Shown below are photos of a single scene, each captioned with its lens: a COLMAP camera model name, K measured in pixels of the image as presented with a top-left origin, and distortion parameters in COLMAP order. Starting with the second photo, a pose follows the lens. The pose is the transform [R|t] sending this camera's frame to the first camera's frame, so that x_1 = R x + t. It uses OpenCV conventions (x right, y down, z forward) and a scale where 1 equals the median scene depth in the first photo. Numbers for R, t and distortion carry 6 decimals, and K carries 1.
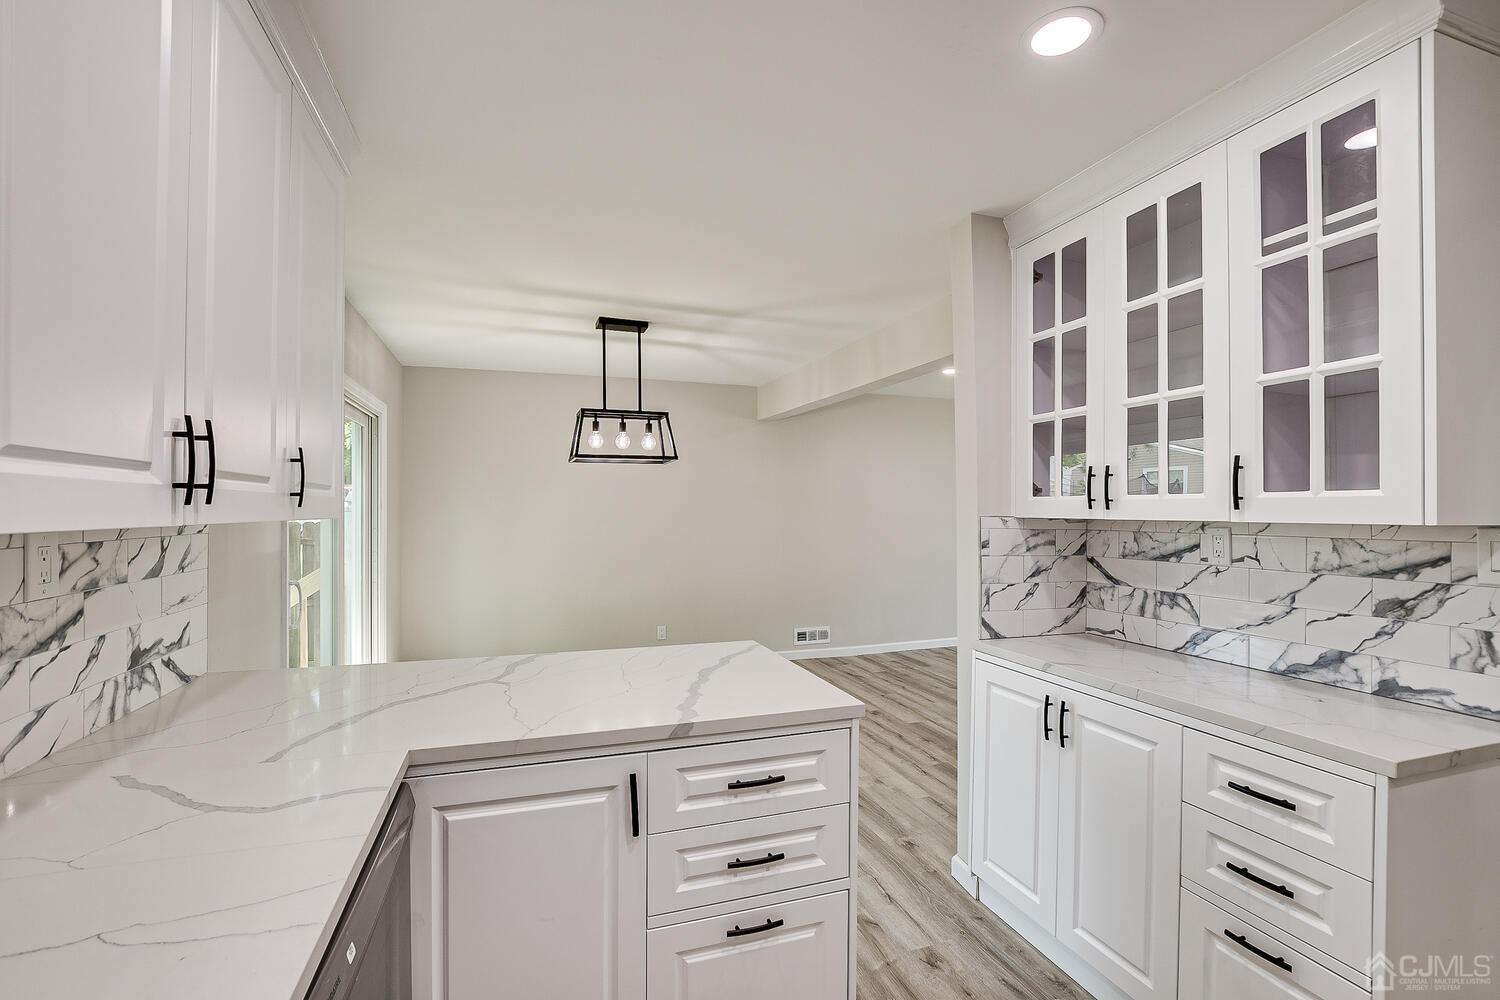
lens RADIAL K [[654.7, 0, 742.5], [0, 654.7, 506.2], [0, 0, 1]] dist [-0.029206, 0.006609]
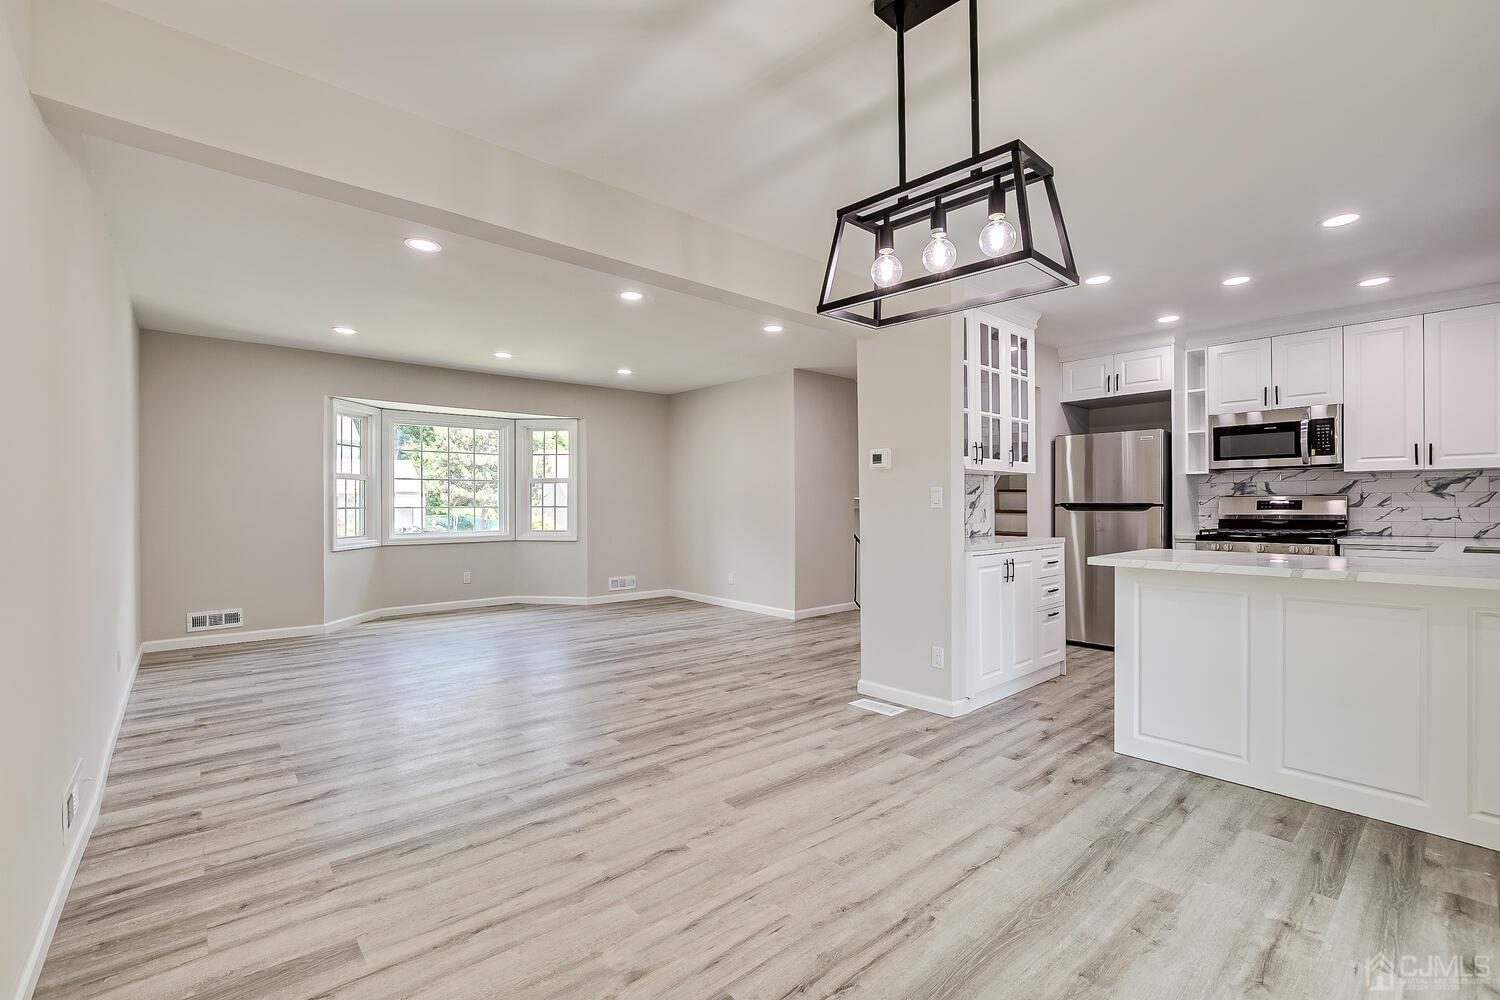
lens RADIAL K [[654.7, 0, 743.1], [0, 654.7, 507.0], [0, 0, 1]] dist [-0.029206, 0.006609]
pose [[-0.374863, -0.003267, 0.927074, -1.210135], [-0.001928, 0.999994, 0.002744, 0.154452], [-0.927078, -0.000759, -0.374868, 2.878114]]
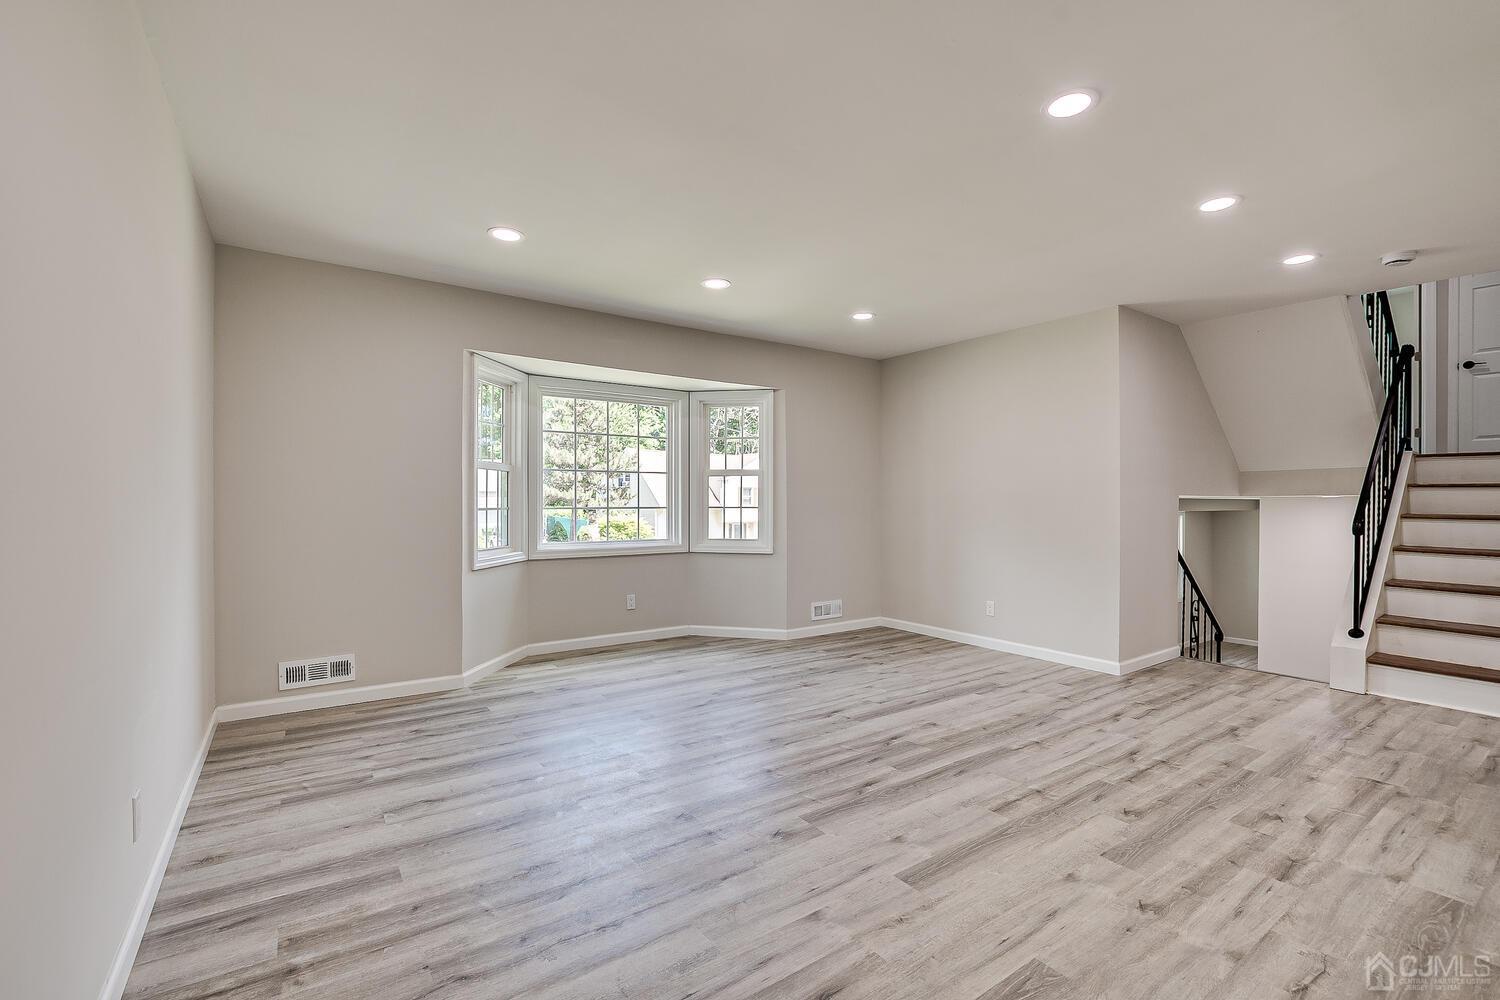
lens RADIAL K [[654.7, 0, 742.8], [0, 654.7, 507.8], [0, 0, 1]] dist [-0.029206, 0.006609]
pose [[-0.273256, -0.005064, 0.961928, 0.173896], [-0.004235, 0.999983, 0.004061, 0.154505], [-0.961932, -0.002964, -0.273273, 3.305475]]
